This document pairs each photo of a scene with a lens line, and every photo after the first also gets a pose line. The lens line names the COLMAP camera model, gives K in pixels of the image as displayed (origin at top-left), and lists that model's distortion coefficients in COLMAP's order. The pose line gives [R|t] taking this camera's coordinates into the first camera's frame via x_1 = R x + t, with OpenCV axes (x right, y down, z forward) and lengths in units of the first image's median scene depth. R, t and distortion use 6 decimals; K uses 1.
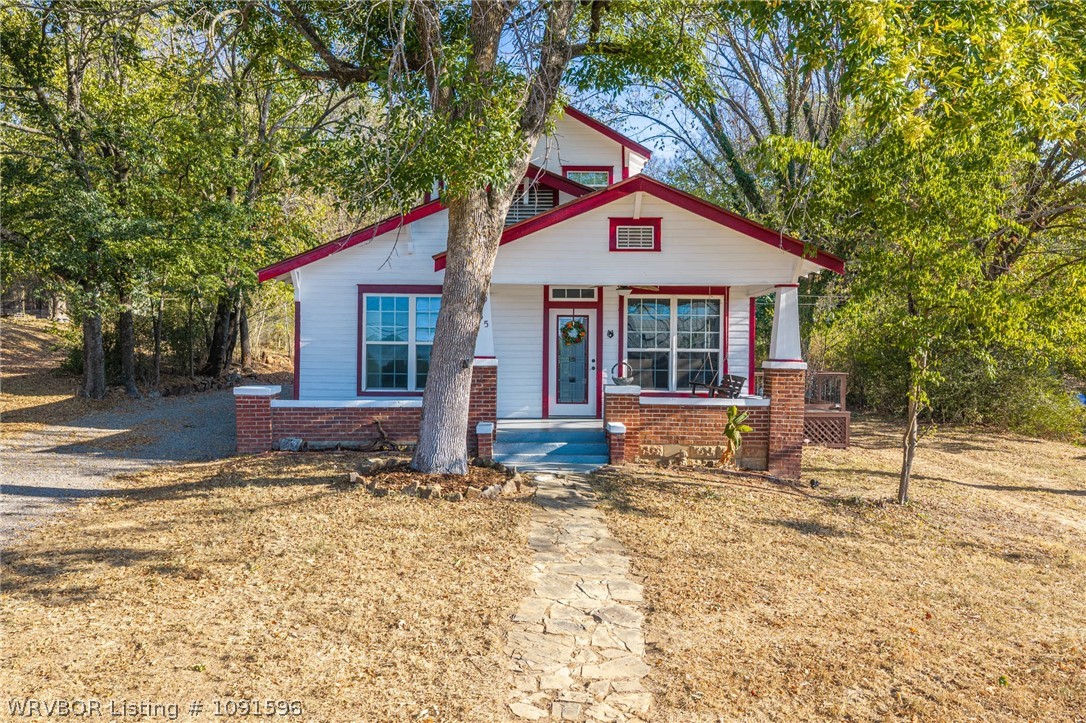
lens RADIAL K [[907.7, 0, 542.3], [0, 907.7, 363.4], [0, 0, 1]] dist [-0.001245, -0.002010]
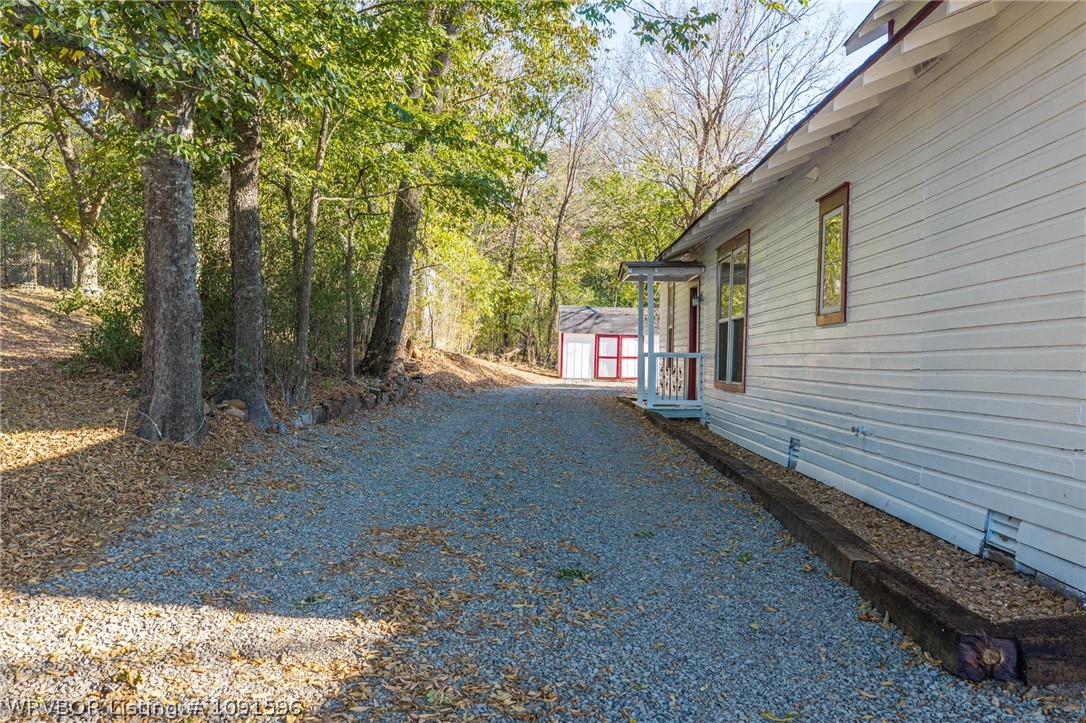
lens RADIAL K [[907.7, 0, 544.2], [0, 907.7, 363.6], [0, 0, 1]] dist [-0.001245, -0.002010]
pose [[0.999642, 0.004574, -0.026352, -0.415481], [-0.004709, 0.999976, -0.005097, 0.013874], [0.026328, 0.005219, 0.999640, 0.796005]]
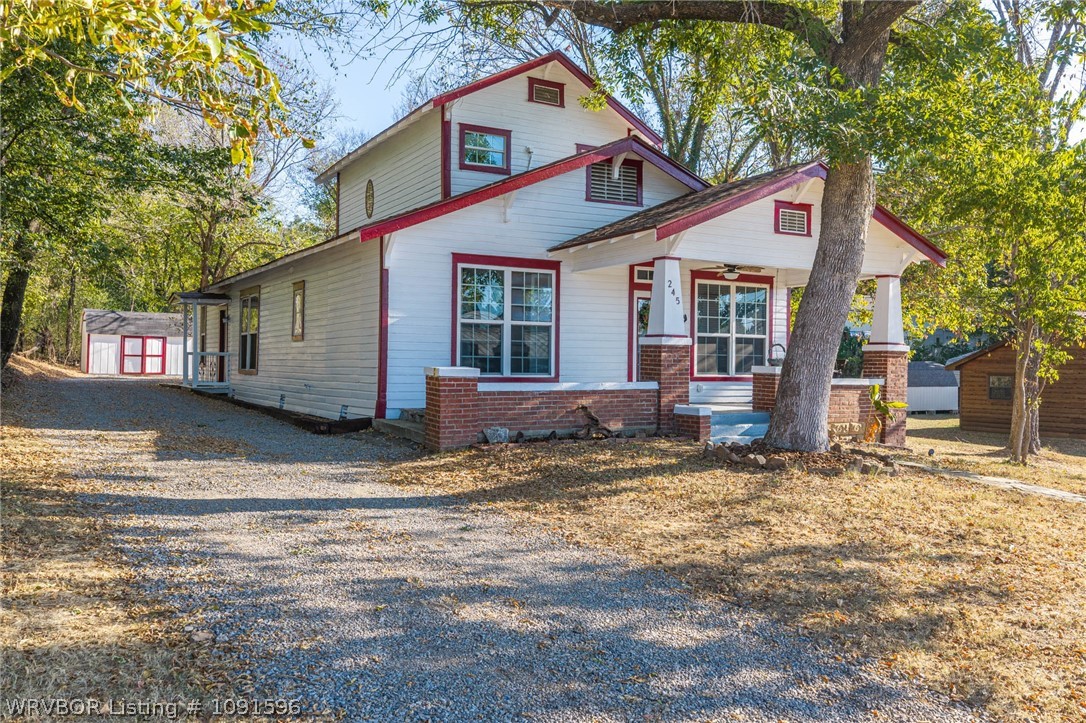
lens RADIAL K [[907.7, 0, 542.8], [0, 907.7, 359.8], [0, 0, 1]] dist [-0.001245, -0.002010]
pose [[0.876426, 0.004814, 0.481512, -0.538789], [-0.000364, 0.999956, -0.009335, 0.022573], [-0.481536, 0.008006, 0.876390, 0.203409]]
